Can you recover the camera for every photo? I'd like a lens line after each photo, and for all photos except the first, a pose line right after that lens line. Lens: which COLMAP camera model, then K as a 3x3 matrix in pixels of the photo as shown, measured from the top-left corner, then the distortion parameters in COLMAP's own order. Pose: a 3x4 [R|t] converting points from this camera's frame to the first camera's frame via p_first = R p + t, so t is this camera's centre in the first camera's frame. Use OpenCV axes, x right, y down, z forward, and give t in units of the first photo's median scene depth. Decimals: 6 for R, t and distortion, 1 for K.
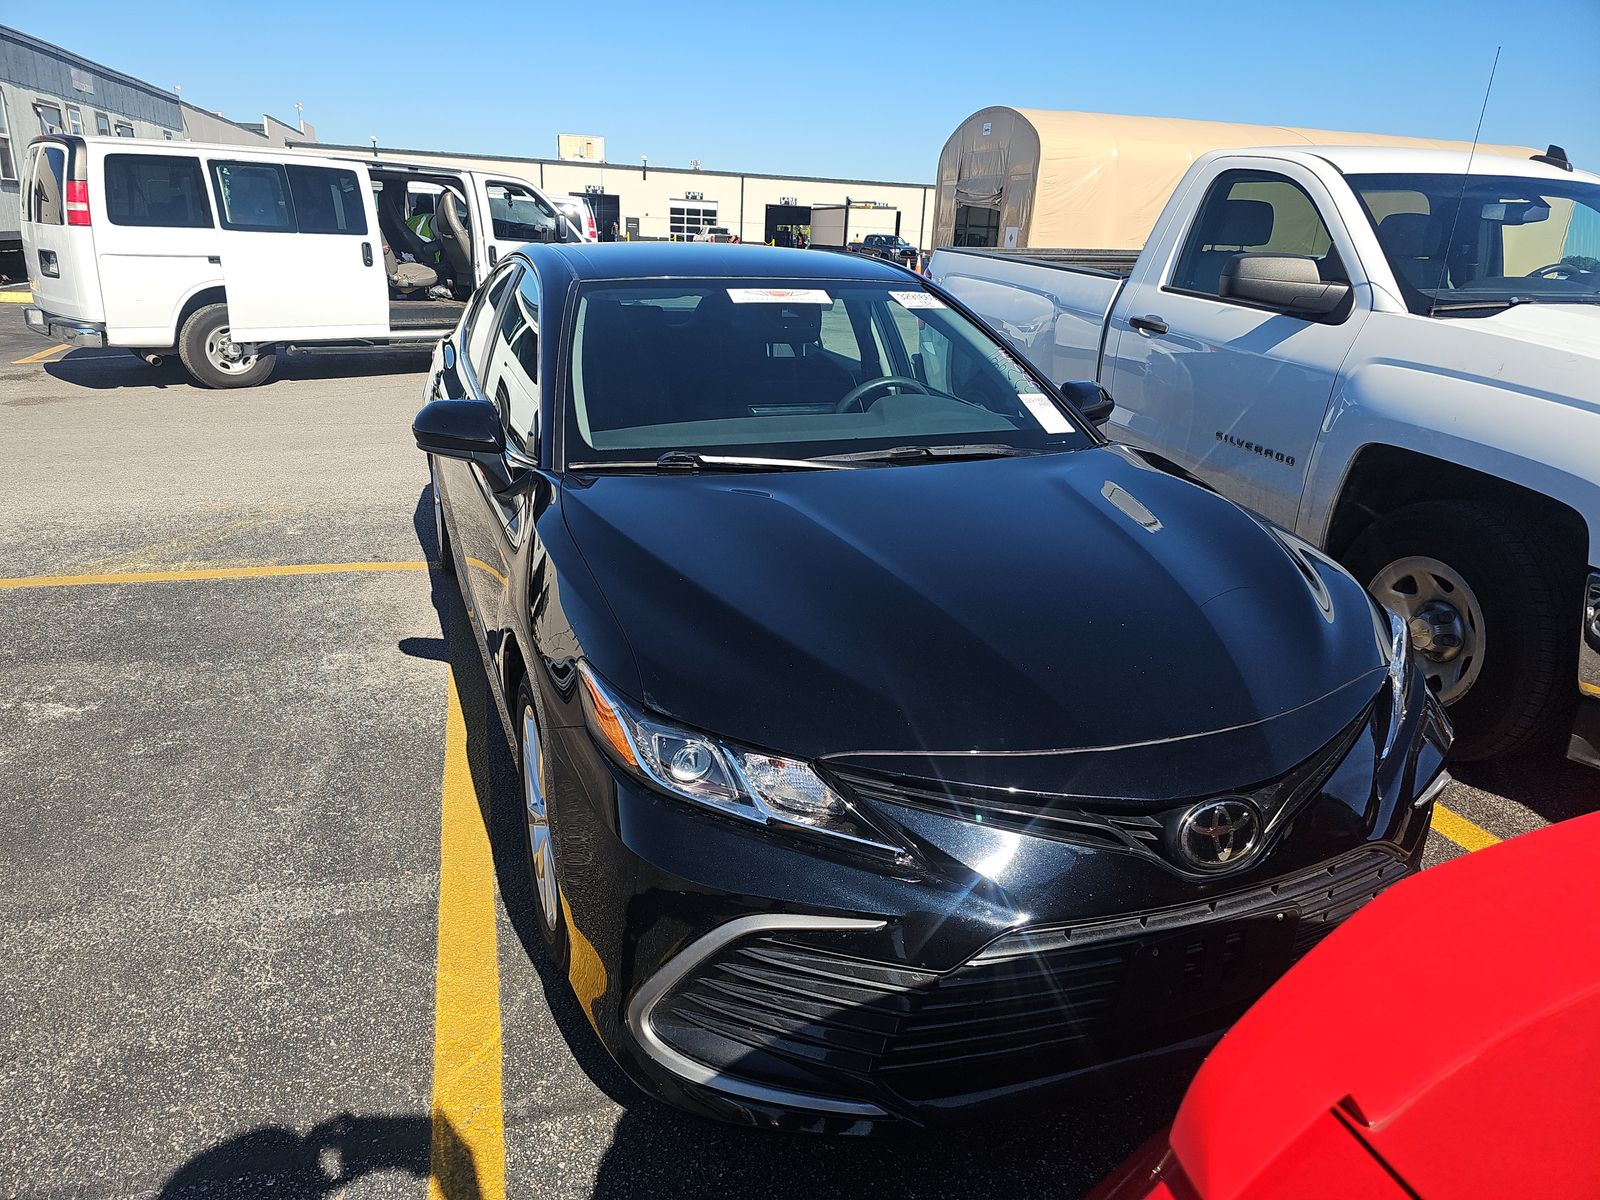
lens RADIAL K [[1106.4, 0, 800.0], [0, 1106.4, 600.0], [0, 0, 1]] dist [0.066790, -0.058498]
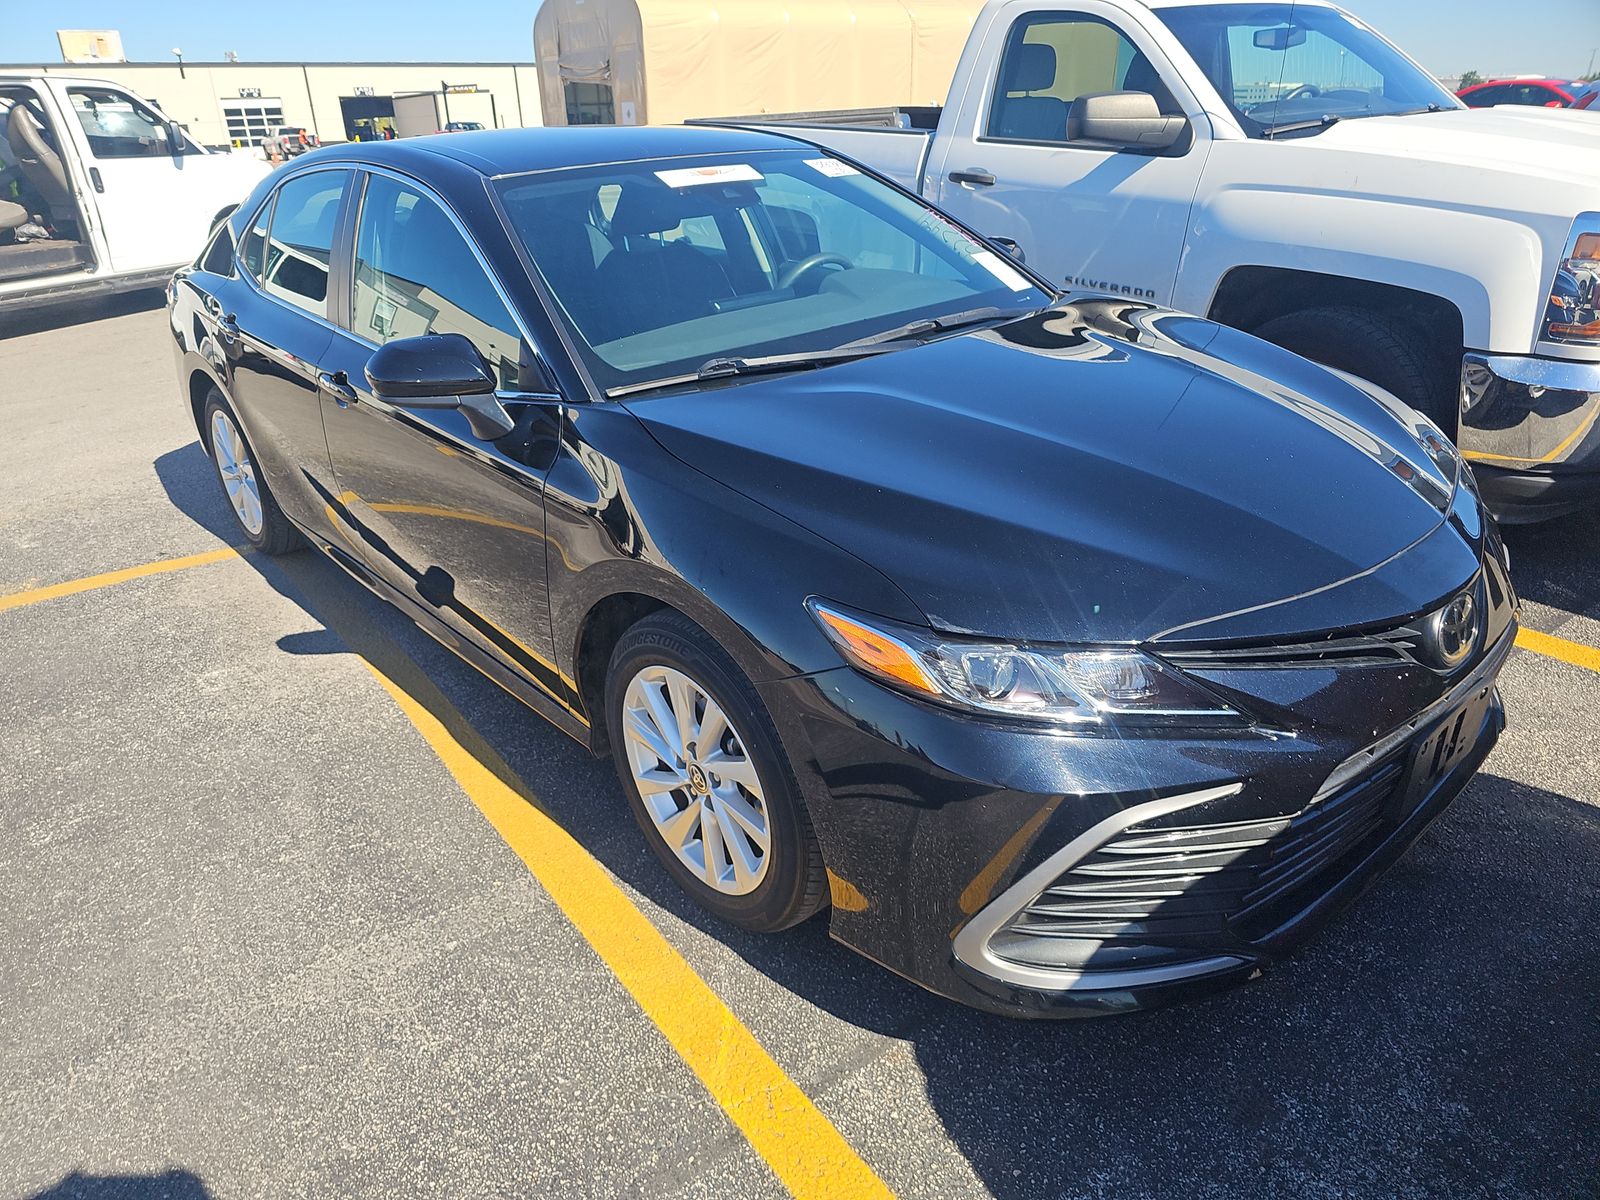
lens RADIAL K [[1102.9, 0, 796.5], [0, 1102.9, 613.3], [0, 0, 1]] dist [0.044917, -0.039781]
pose [[0.935646, -0.208923, 0.284460, -0.221003], [0.177859, 0.975261, 0.131271, -0.024752], [-0.304848, -0.072229, 0.949658, 0.073624]]
